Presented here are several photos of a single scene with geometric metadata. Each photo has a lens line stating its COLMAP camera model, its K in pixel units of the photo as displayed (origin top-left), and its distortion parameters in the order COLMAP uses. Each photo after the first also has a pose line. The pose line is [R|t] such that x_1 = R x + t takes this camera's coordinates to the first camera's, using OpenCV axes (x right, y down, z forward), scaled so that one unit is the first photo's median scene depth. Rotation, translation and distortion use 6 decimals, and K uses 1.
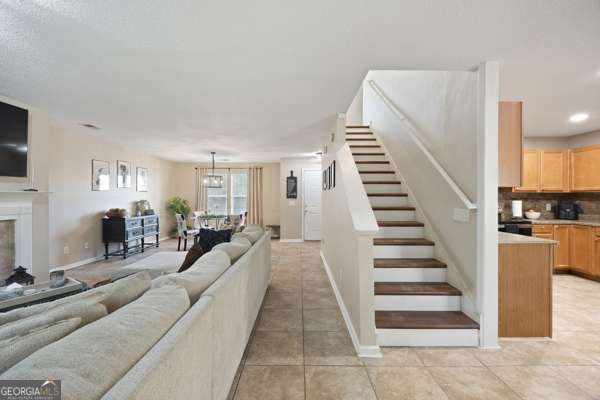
lens RADIAL K [[234.1, 0, 303.9], [0, 234.1, 199.6], [0, 0, 1]] dist [-0.004591, 0.000172]
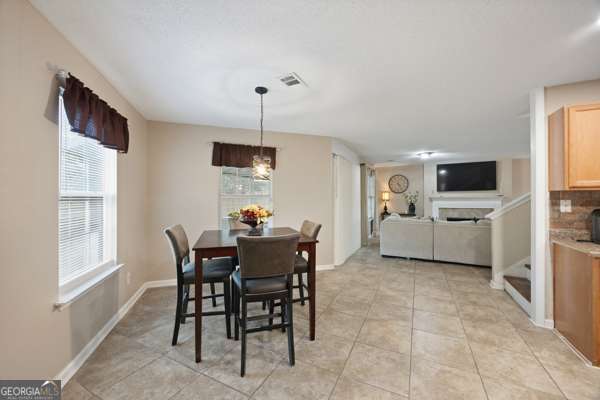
lens RADIAL K [[234.1, 0, 307.6], [0, 234.1, 199.3], [0, 0, 1]] dist [-0.004591, 0.000172]
pose [[-0.429825, 0.002193, -0.902910, 1.159890], [-0.005082, 0.999975, 0.004848, -0.006094], [0.902898, 0.006672, -0.429803, 0.214718]]
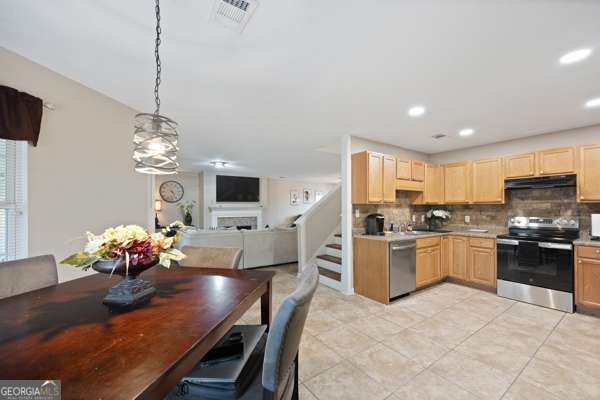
lens RADIAL K [[234.1, 0, 304.3], [0, 234.1, 207.4], [0, 0, 1]] dist [-0.004591, 0.000172]
pose [[0.577471, -0.003249, -0.816405, 1.004530], [-0.003711, 0.999971, -0.006605, -0.006973], [0.816403, 0.006844, 0.577443, -0.143163]]
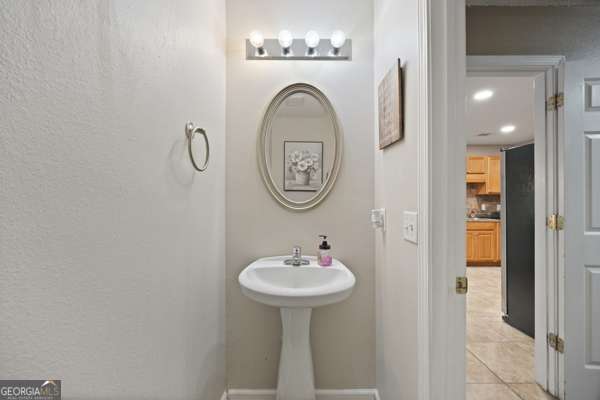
lens RADIAL K [[234.1, 0, 304.9], [0, 234.1, 201.8], [0, 0, 1]] dist [-0.004591, 0.000172]
pose [[0.017896, -0.001906, -0.999838, 1.589148], [-0.004718, 0.999987, -0.001991, 0.014304], [0.999829, 0.004753, 0.017887, -0.023780]]
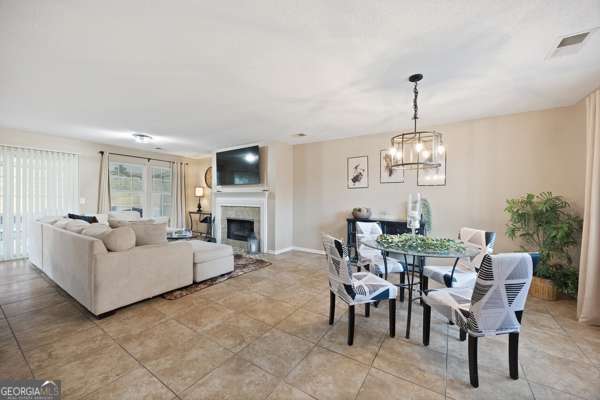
lens RADIAL K [[234.1, 0, 312.9], [0, 234.1, 199.3], [0, 0, 1]] dist [-0.004591, 0.000172]
pose [[-0.532889, -0.002917, -0.846180, 0.071770], [-0.011028, 0.999933, 0.003497, 0.010202], [0.846113, 0.011195, -0.532885, 1.587263]]
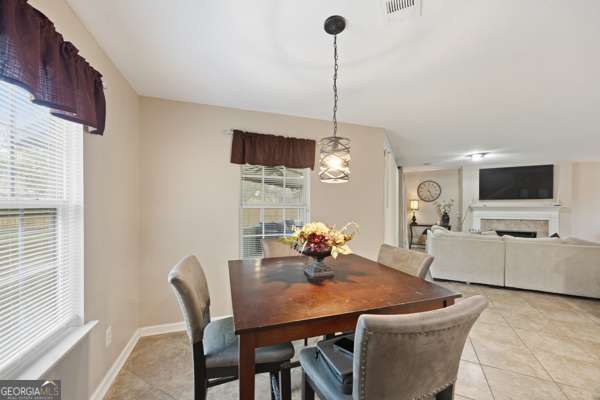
lens RADIAL K [[234.1, 0, 306.6], [0, 234.1, 208.7], [0, 0, 1]] dist [-0.004591, 0.000172]
pose [[-0.427714, 0.007641, -0.903882, 1.010208], [-0.008606, 0.999885, 0.012525, -0.013067], [0.903873, 0.013136, -0.427599, -0.023761]]
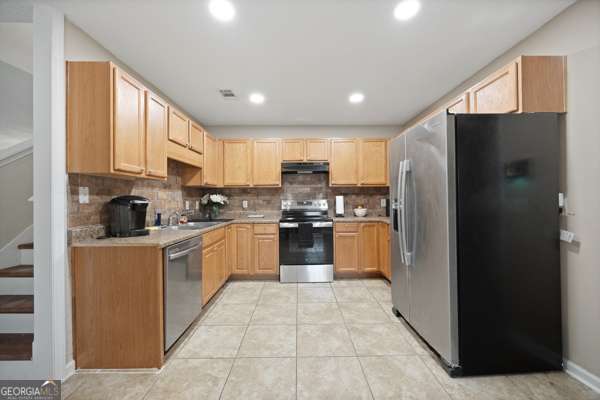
lens RADIAL K [[234.1, 0, 302.1], [0, 234.1, 198.1], [0, 0, 1]] dist [-0.004591, 0.000172]
pose [[0.999751, -0.007000, 0.021211, 0.776331], [0.007204, 0.999929, -0.009539, 0.021408], [-0.021143, 0.009690, 0.999730, 0.110908]]
